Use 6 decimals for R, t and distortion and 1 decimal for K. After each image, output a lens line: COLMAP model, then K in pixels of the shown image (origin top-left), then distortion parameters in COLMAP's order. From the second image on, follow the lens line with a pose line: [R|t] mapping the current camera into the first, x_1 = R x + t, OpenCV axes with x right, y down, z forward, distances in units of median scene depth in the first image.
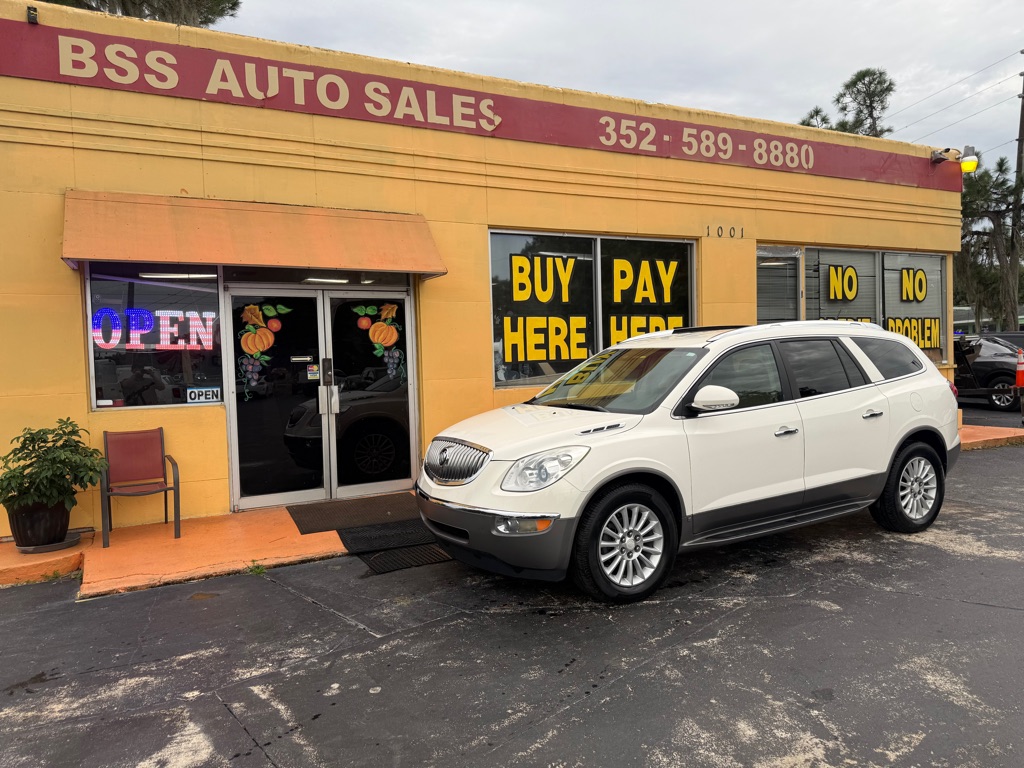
lens RADIAL K [[715.3, 0, 516.3], [0, 715.3, 390.7], [0, 0, 1]] dist [0.070403, -0.086046]
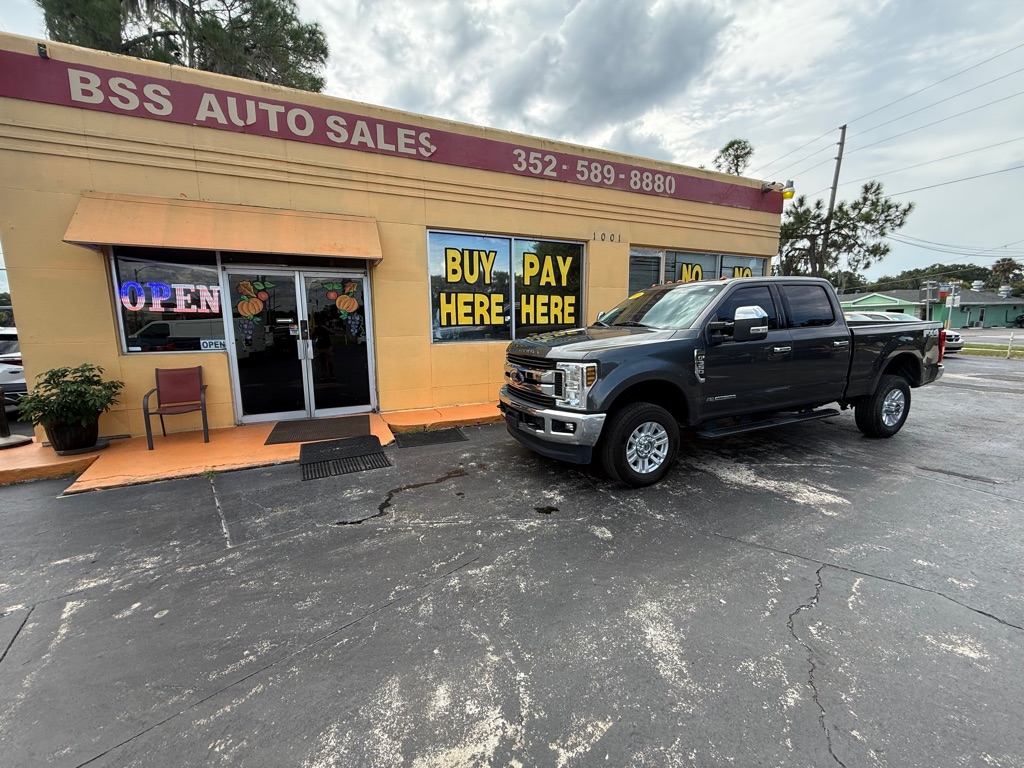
lens RADIAL K [[405.0, 0, 510.5], [0, 405.0, 382.2], [0, 0, 1]] dist [0.001419, 0.000181]
pose [[0.998684, 0.026183, -0.044092, 0.157609], [-0.021584, 0.994579, 0.101718, -0.011658], [0.046517, -0.100633, 0.993836, 0.178988]]
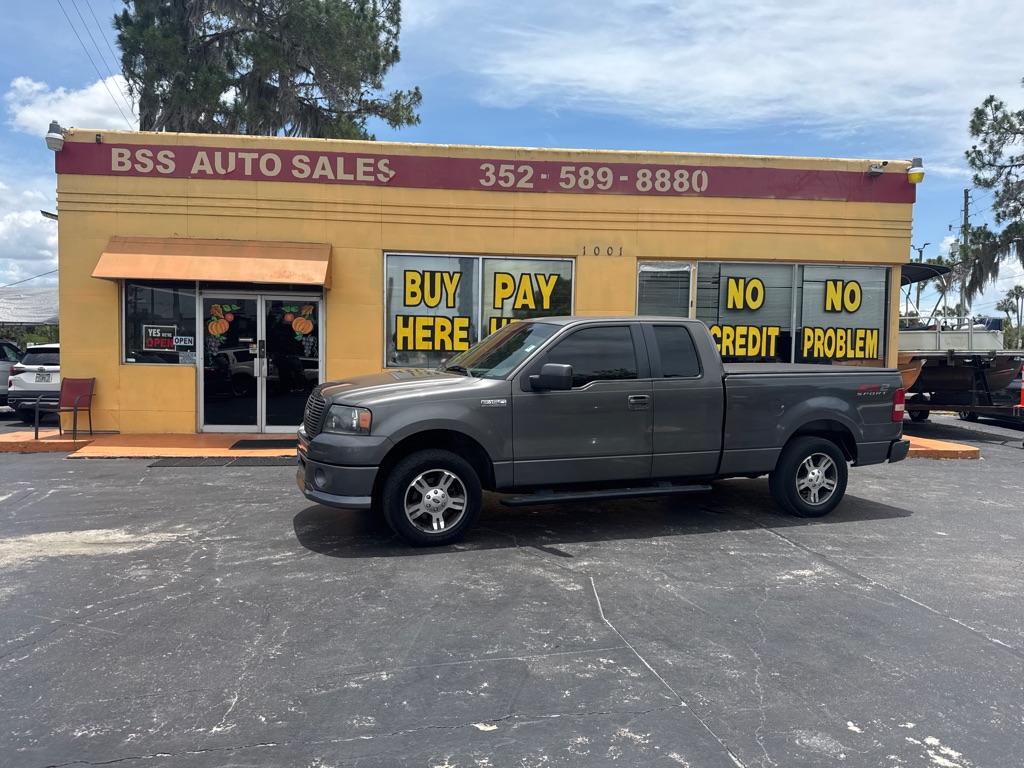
lens RADIAL K [[707.7, 0, 511.5], [0, 707.7, 398.4], [0, 0, 1]] dist [0.122448, -0.201674]
pose [[0.920637, 0.070876, -0.383932, 0.698947], [-0.064480, 0.997482, 0.029524, -0.000761], [0.385057, -0.002425, 0.922889, -0.169766]]
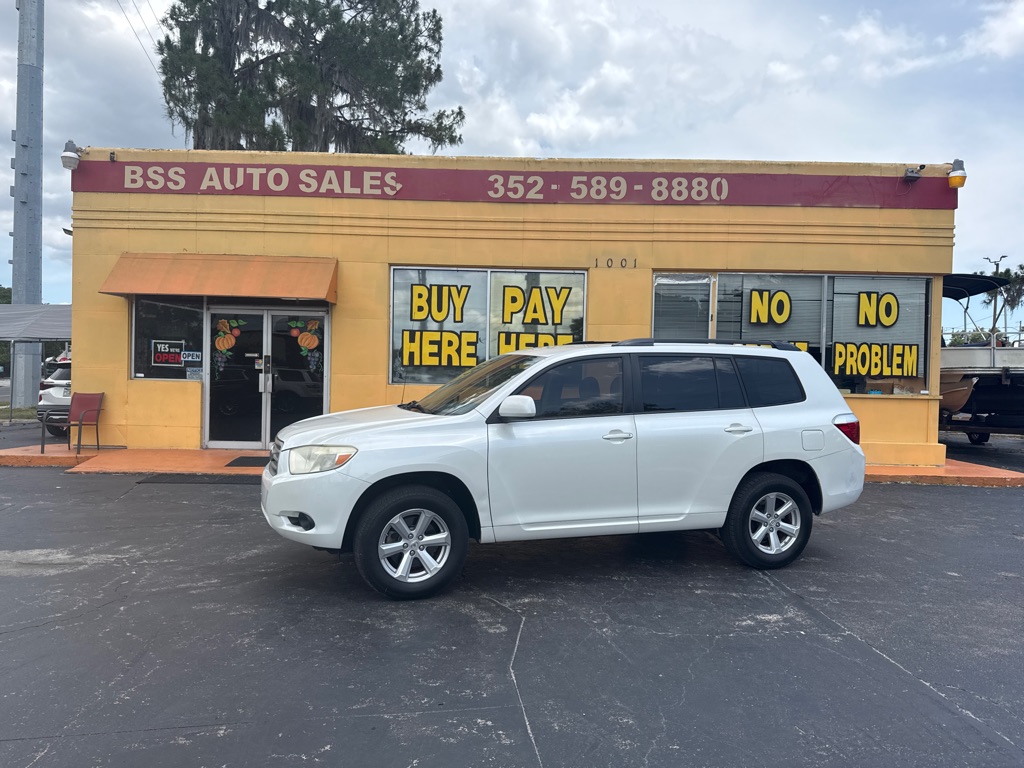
lens RADIAL K [[710.3, 0, 517.3], [0, 710.3, 393.0], [0, 0, 1]] dist [0.131668, -0.237207]
pose [[0.888557, 0.063581, -0.454339, 0.764365], [-0.069958, 0.997546, 0.002780, -0.006146], [0.453401, 0.029315, 0.890825, -0.088245]]
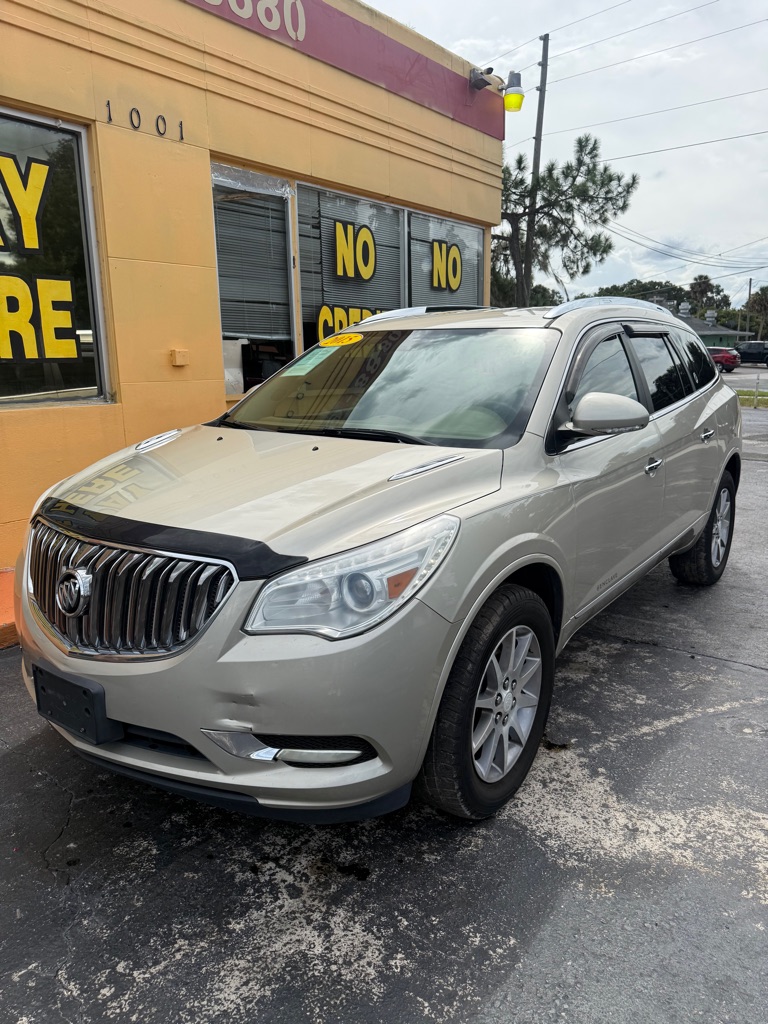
lens RADIAL K [[728.6, 0, 384.7], [0, 728.6, 513.6], [0, 0, 1]] dist [0.005945, 0.000620]
pose [[0.907226, -0.071758, 0.414479, 0.230114], [0.006866, 0.987737, 0.155976, -0.019632], [-0.420588, -0.138660, 0.896593, 0.453074]]
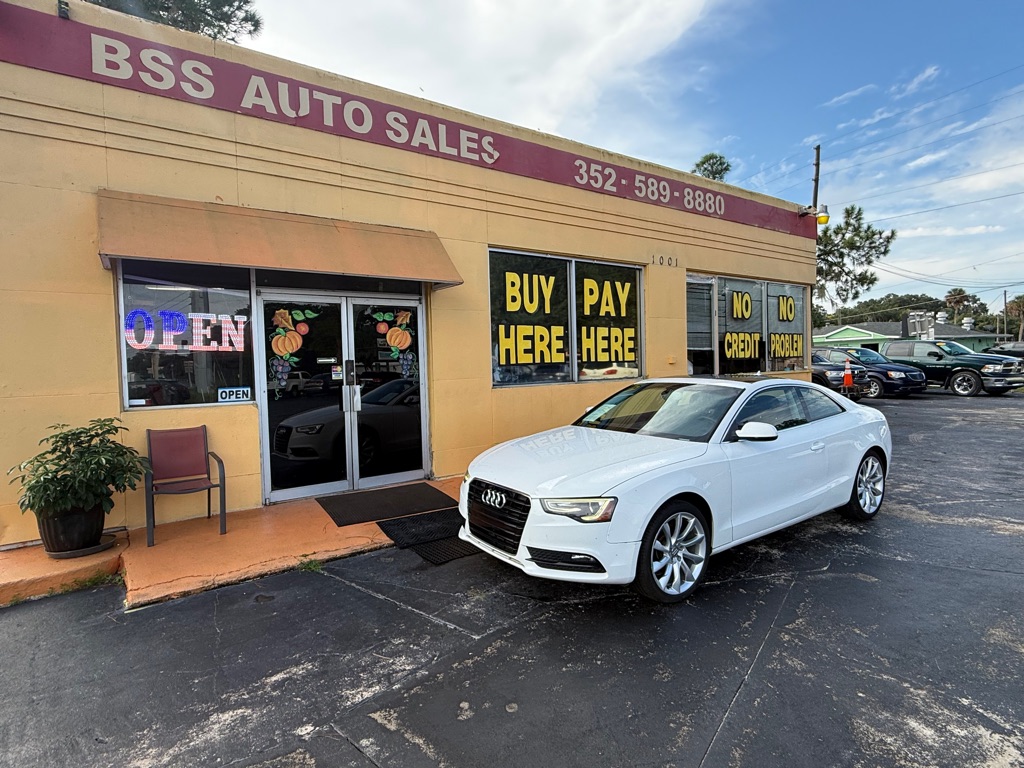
lens RADIAL K [[547.5, 0, 511.1], [0, 547.5, 385.4], [0, 0, 1]] dist [0.004059, -0.000348]
pose [[0.988974, -0.003011, 0.148062, -0.125551], [0.004680, 0.999929, -0.010922, 0.002996], [-0.148018, 0.011495, 0.988918, 0.125765]]
